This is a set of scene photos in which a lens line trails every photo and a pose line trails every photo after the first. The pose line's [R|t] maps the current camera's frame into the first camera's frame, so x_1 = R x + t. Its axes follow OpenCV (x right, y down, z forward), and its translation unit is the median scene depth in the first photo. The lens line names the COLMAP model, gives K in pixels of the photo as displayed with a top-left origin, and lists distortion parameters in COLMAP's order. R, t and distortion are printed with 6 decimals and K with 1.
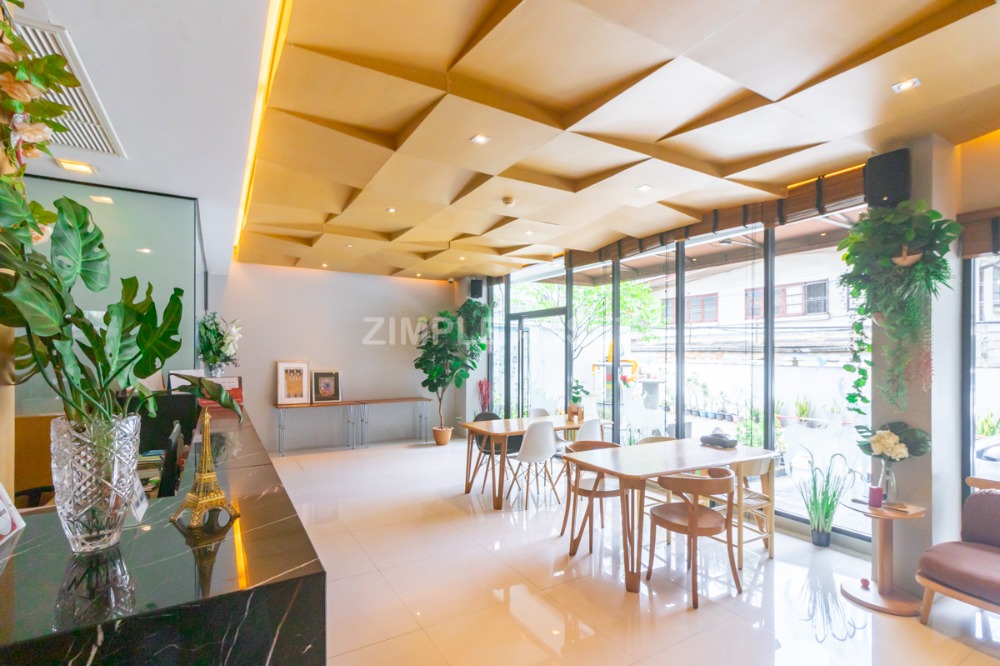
lens RADIAL K [[468.8, 0, 514.6], [0, 468.8, 357.0], [0, 0, 1]] dist [-0.004801, -0.001005]
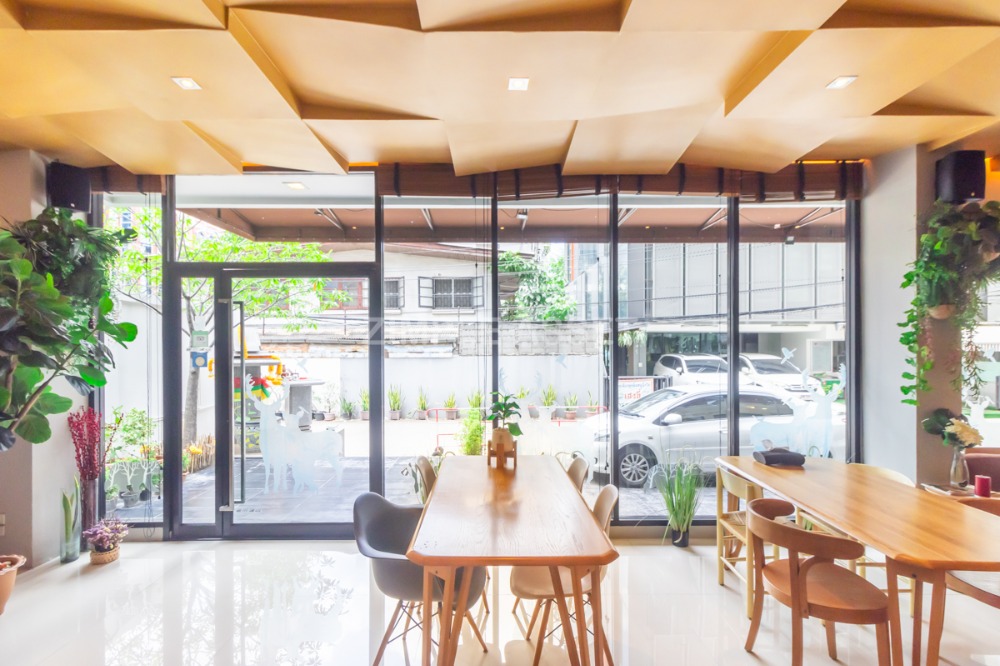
lens RADIAL K [[468.8, 0, 498.7], [0, 468.8, 343.5], [0, 0, 1]] dist [-0.004801, -0.001005]
pose [[0.517945, 0.002949, 0.855409, -0.226861], [0.003379, 0.999979, -0.005493, -0.011659], [-0.855407, 0.005736, 0.517924, 0.483665]]
